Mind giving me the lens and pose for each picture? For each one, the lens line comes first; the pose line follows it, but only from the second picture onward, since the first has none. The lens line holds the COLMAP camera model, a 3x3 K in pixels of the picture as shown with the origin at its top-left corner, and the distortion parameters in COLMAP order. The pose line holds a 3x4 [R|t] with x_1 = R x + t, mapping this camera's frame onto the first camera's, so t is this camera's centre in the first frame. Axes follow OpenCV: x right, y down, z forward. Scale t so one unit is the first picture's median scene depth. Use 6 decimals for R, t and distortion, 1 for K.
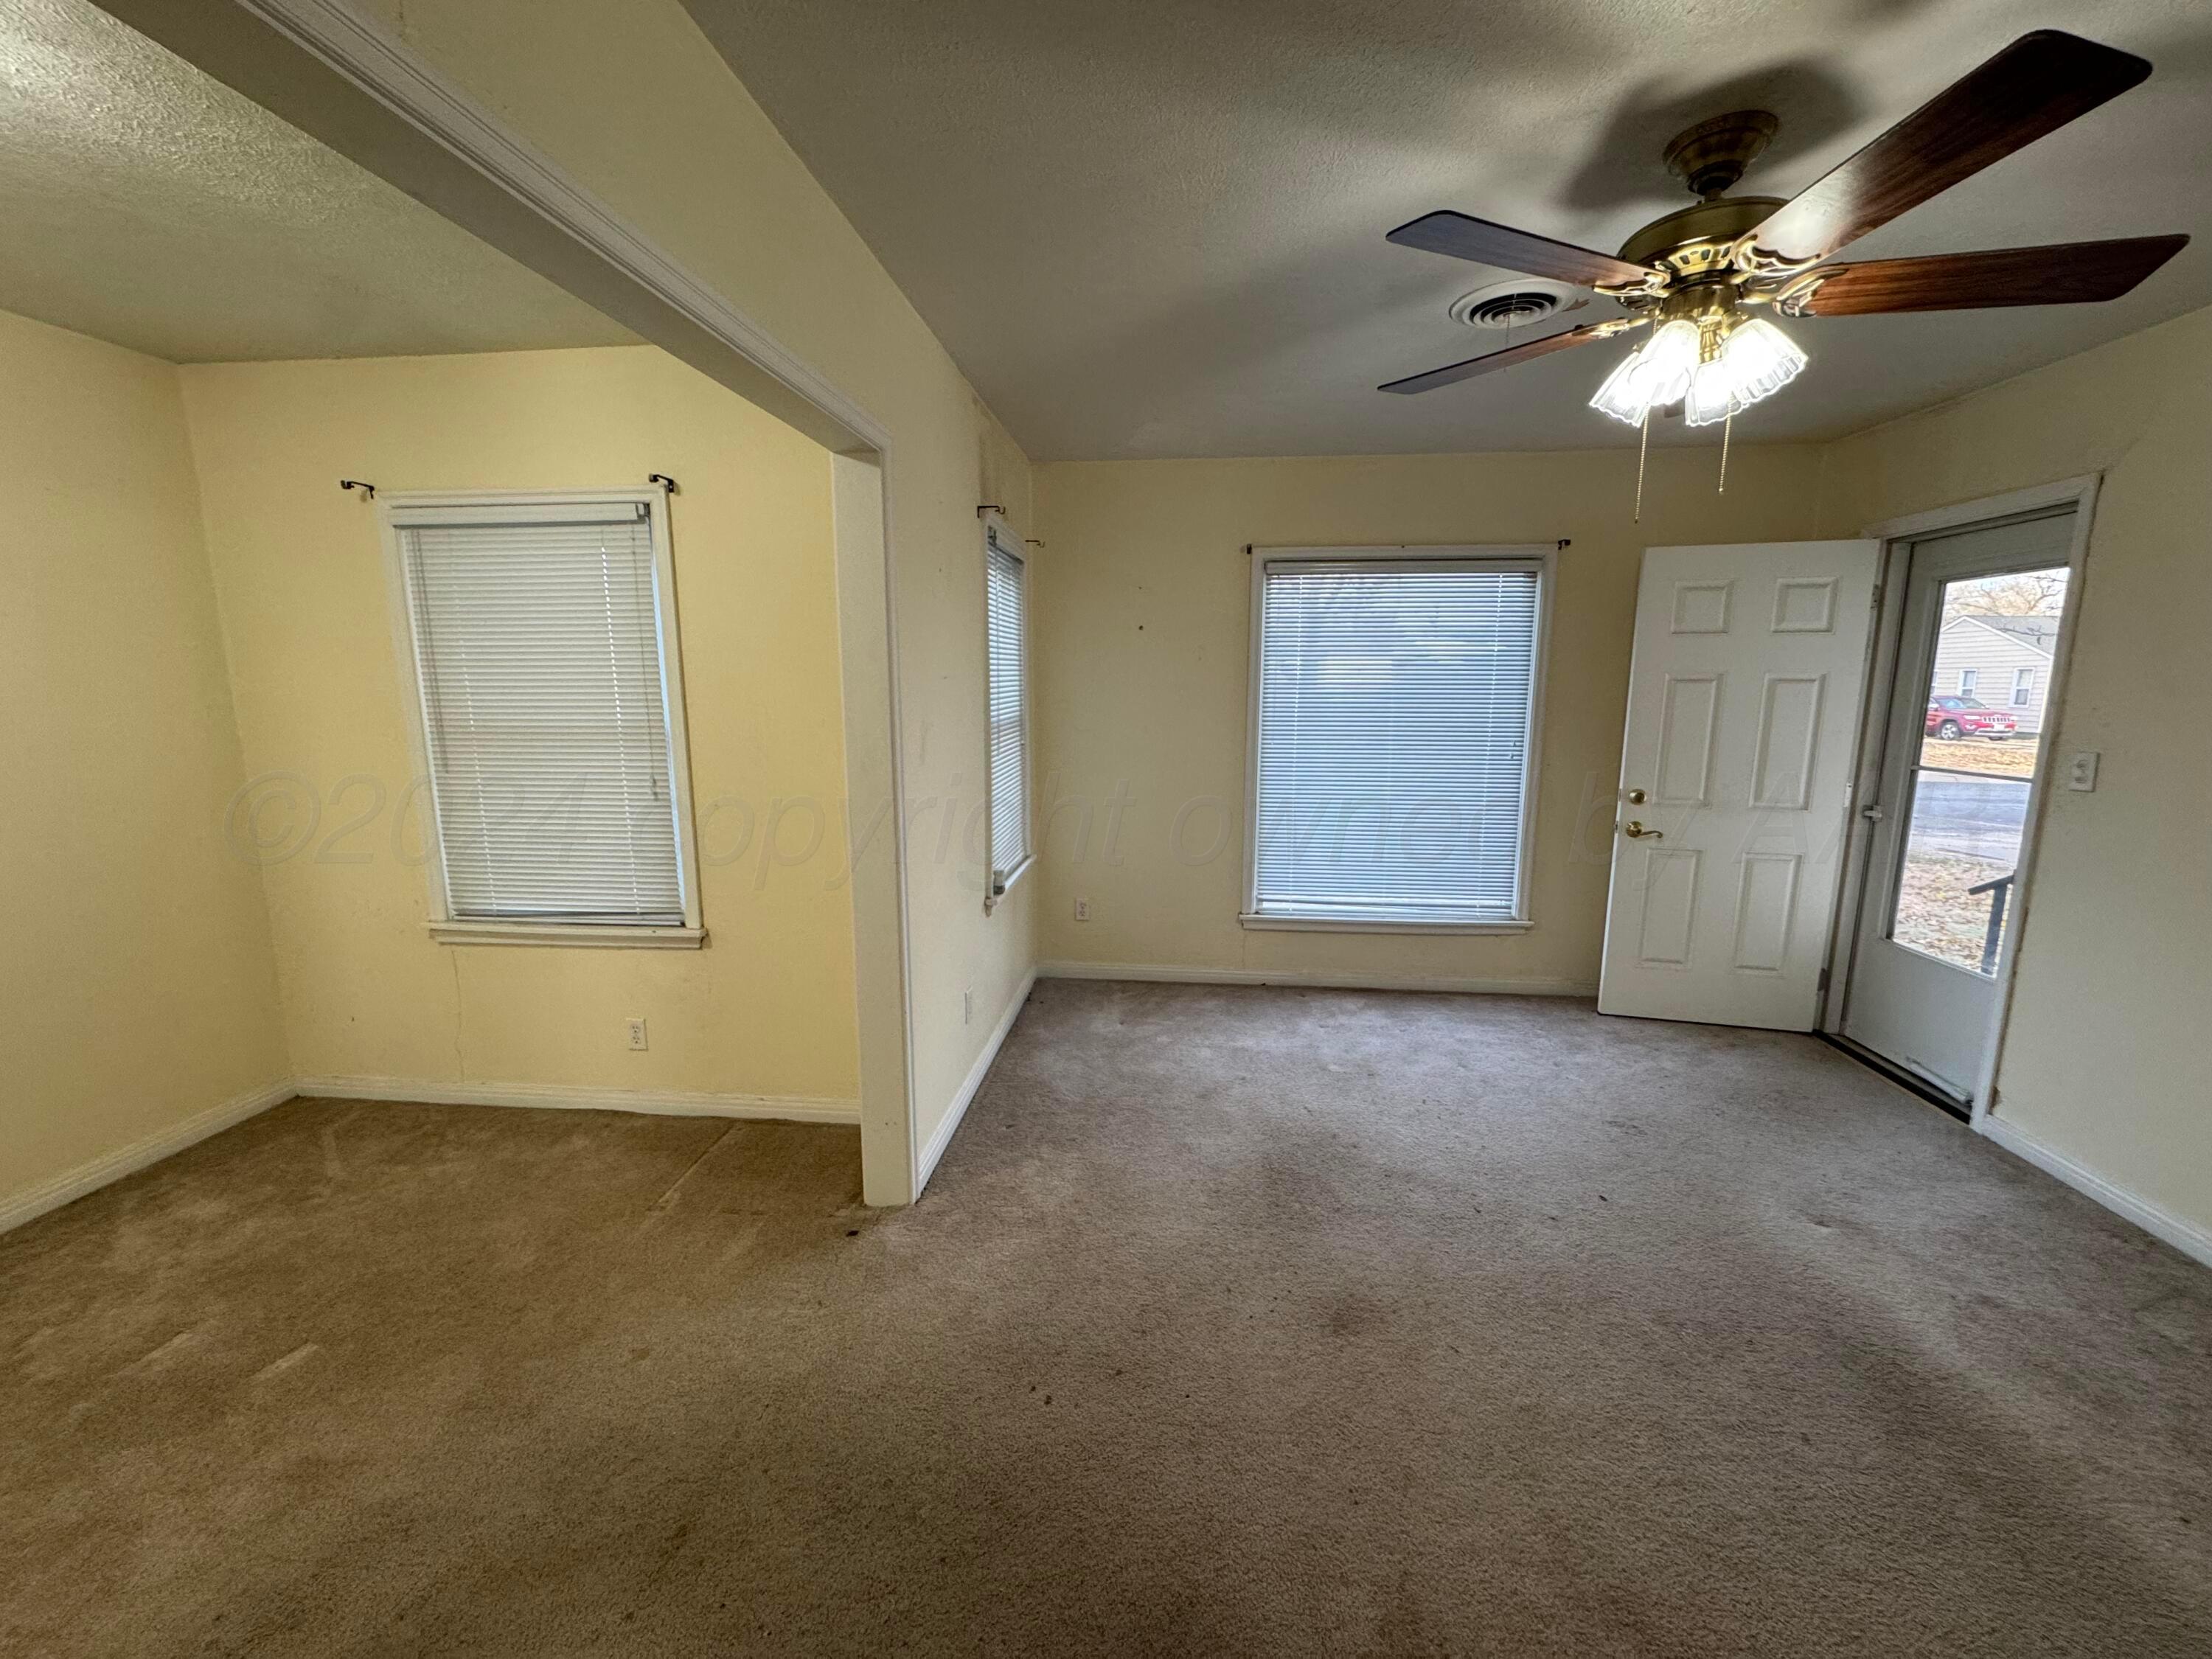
lens RADIAL K [[882.4, 0, 1104.5], [0, 882.4, 829.4], [0, 0, 1]] dist [-0.002473, 0.000776]
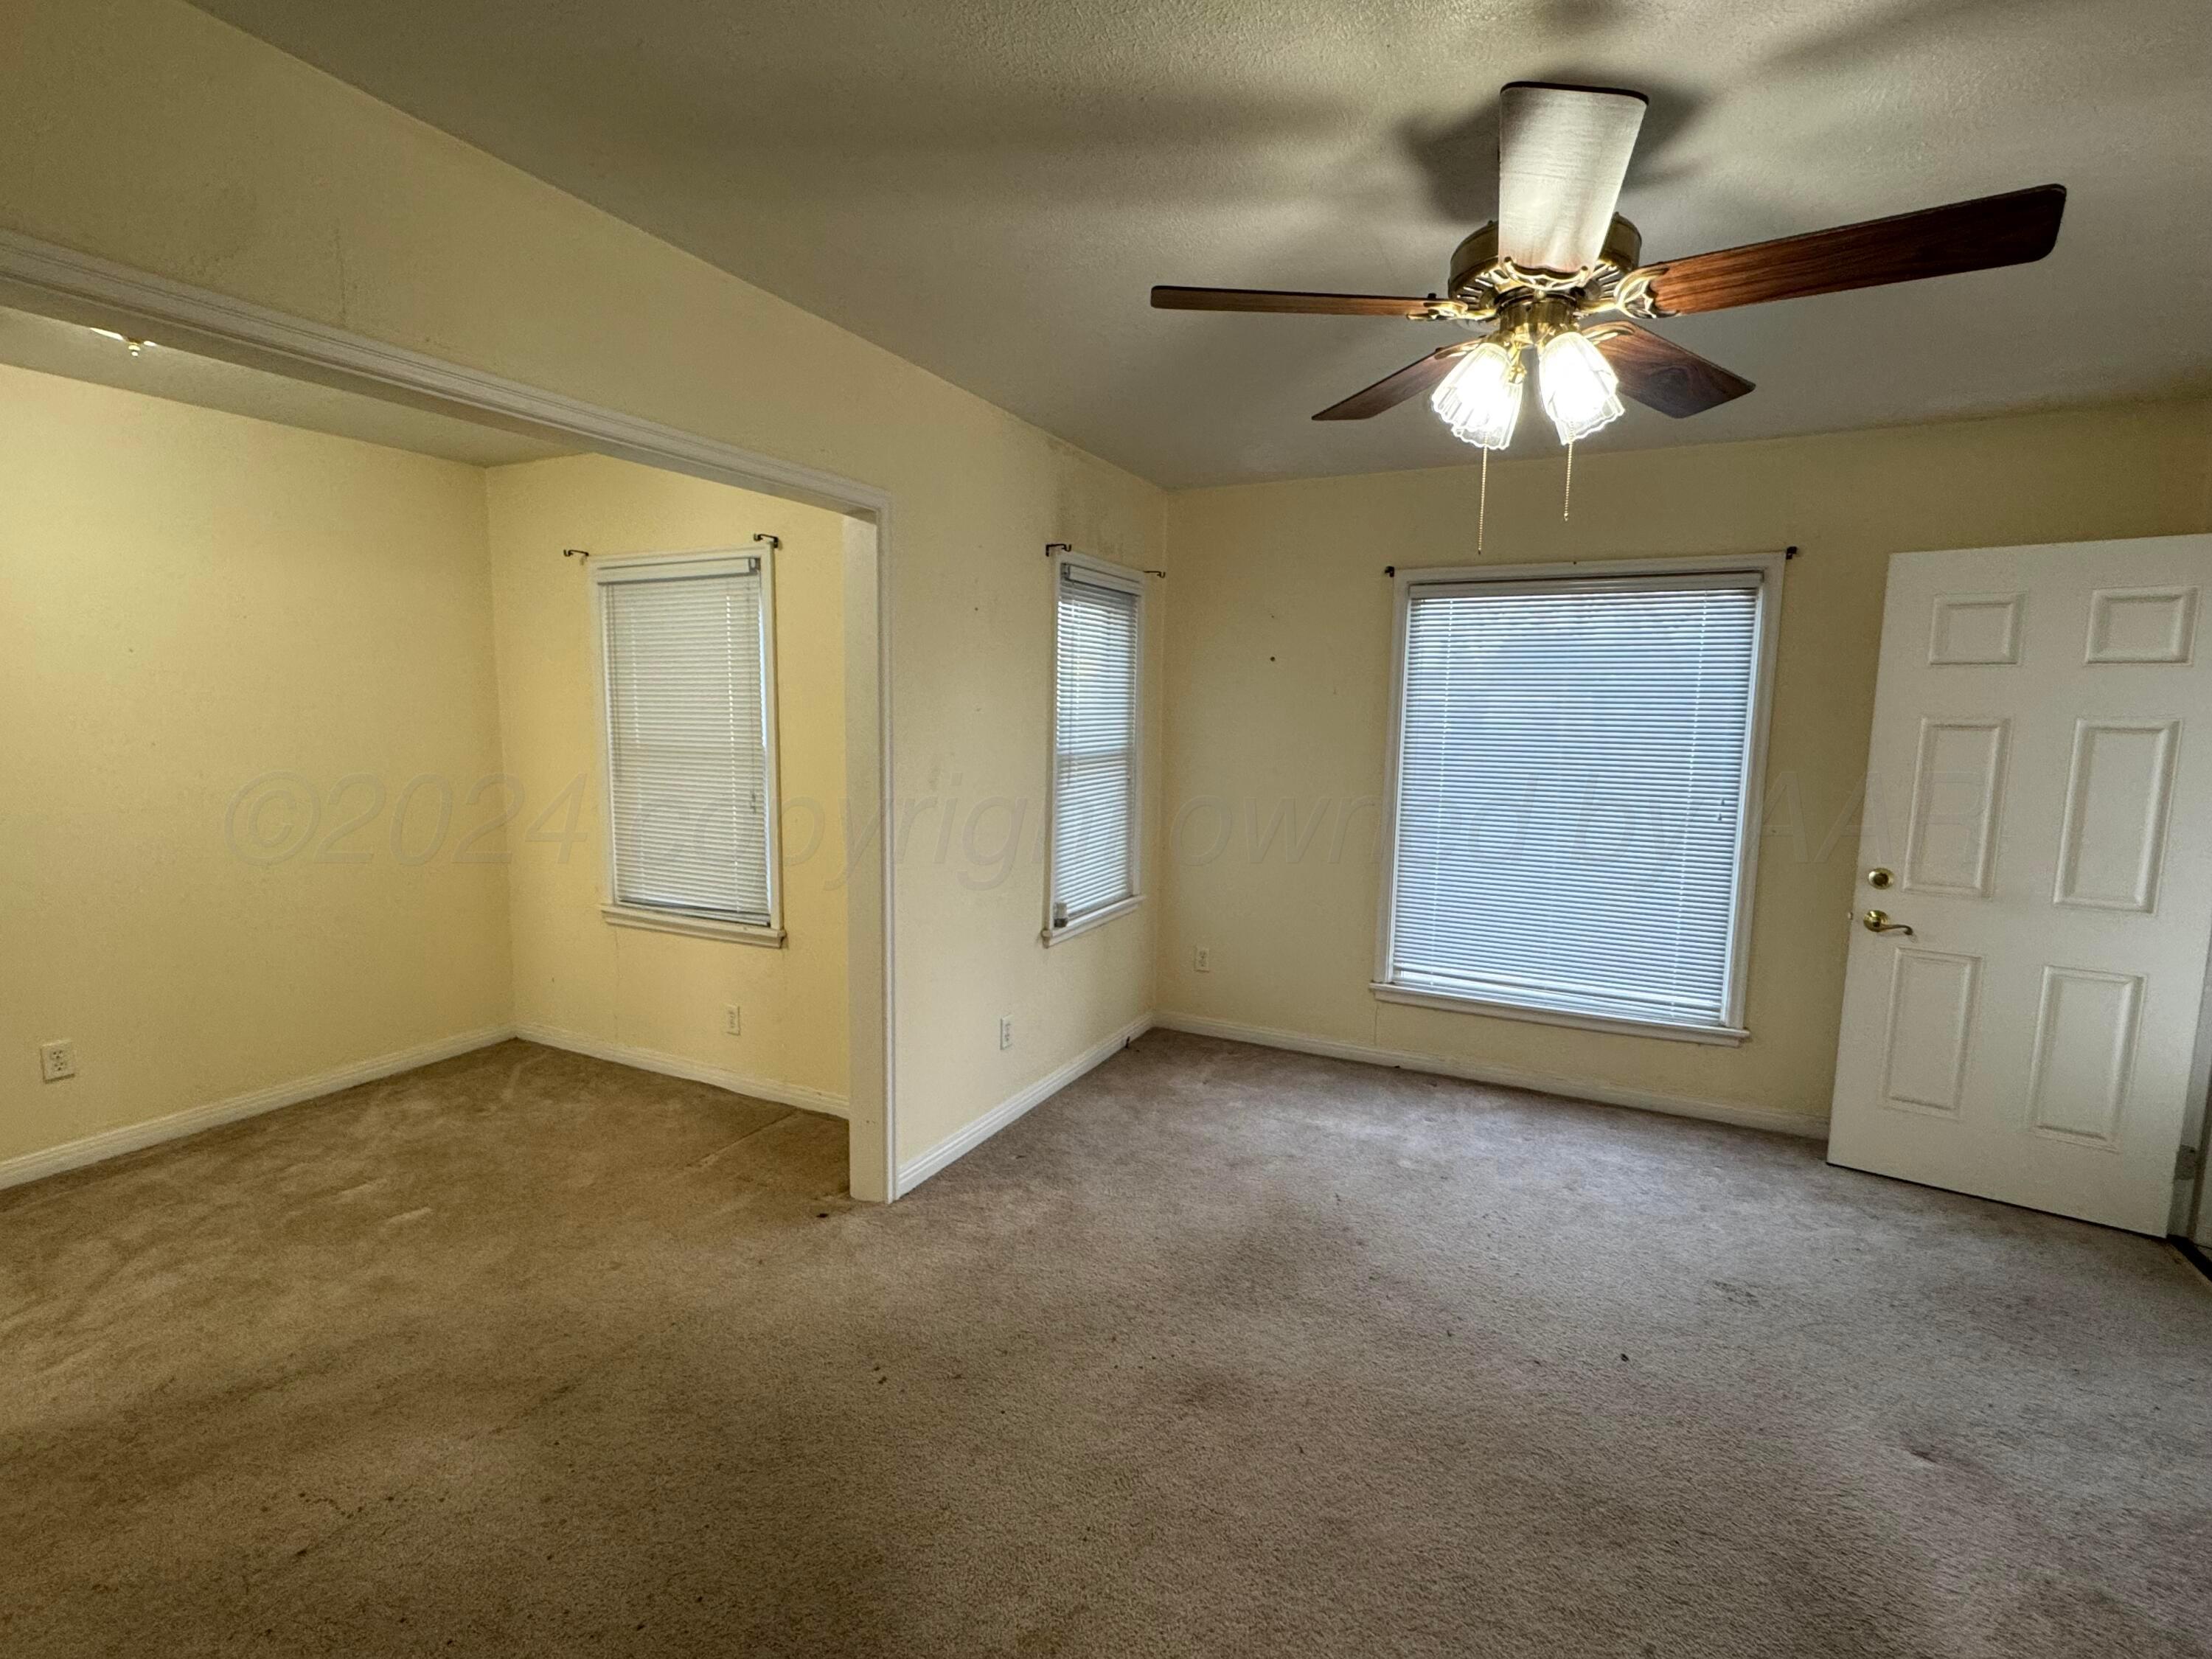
lens RADIAL K [[1014.1, 0, 1107.8], [0, 1014.1, 829.8], [0, 0, 1]] dist [-0.001815, 0.000025]
pose [[0.933257, 0.055644, -0.354872, 0.370253], [-0.073605, 0.996590, -0.037304, 0.003391], [0.351586, 0.060935, 0.934170, -0.059863]]
